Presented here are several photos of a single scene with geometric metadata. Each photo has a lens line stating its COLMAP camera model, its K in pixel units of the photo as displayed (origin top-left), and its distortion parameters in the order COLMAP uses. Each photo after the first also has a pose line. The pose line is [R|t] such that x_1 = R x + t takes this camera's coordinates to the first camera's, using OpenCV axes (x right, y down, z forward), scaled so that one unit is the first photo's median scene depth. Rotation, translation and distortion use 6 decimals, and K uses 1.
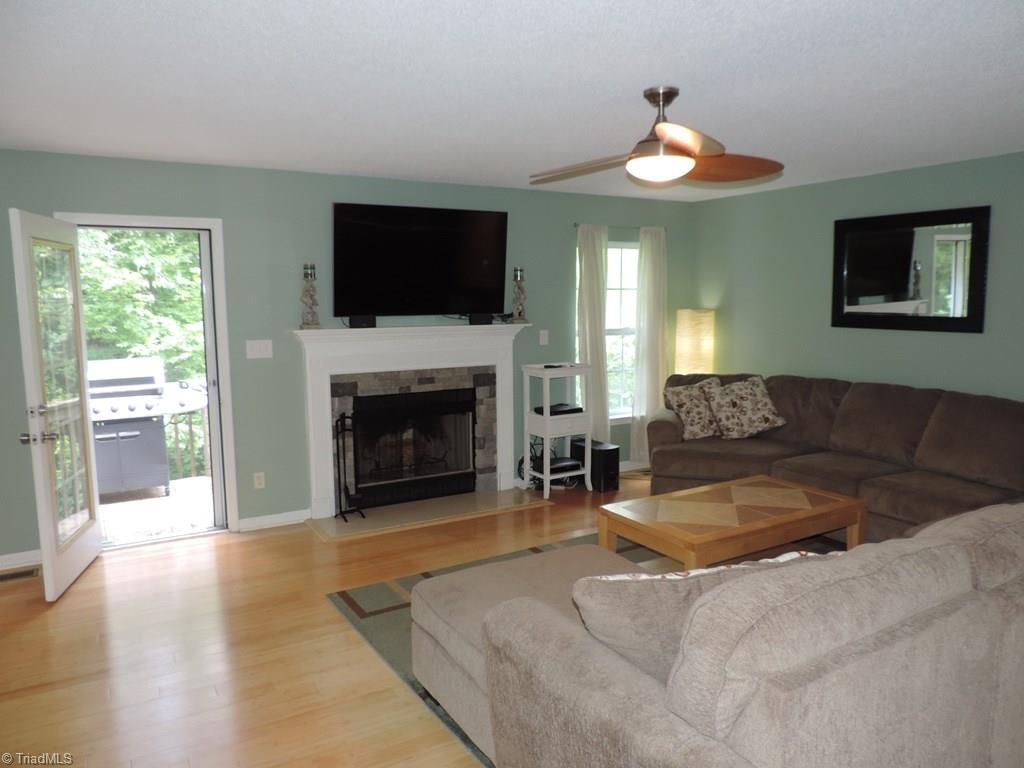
lens RADIAL K [[728.8, 0, 515.0], [0, 728.8, 384.6], [0, 0, 1]] dist [-0.025201, 0.006586]
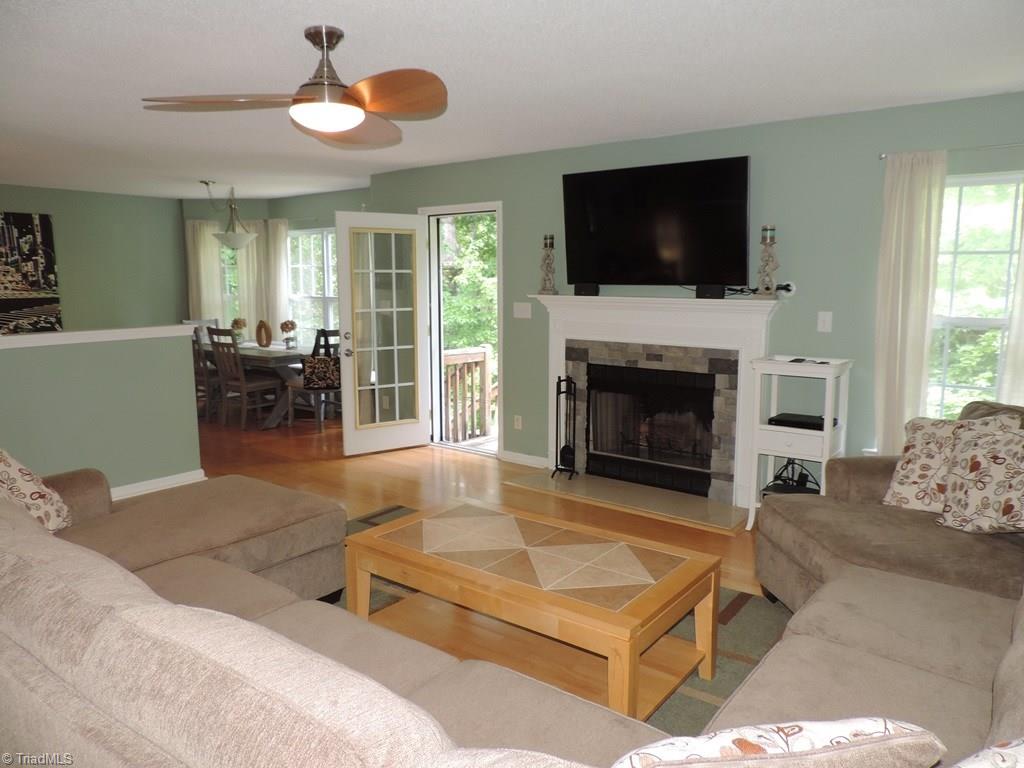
lens RADIAL K [[728.8, 0, 516.0], [0, 728.8, 380.9], [0, 0, 1]] dist [-0.025201, 0.006586]
pose [[0.378424, 0.138860, -0.915157, 0.654294], [-0.114834, 0.988089, 0.102441, -0.050037], [0.918481, 0.066325, 0.389863, 0.490862]]
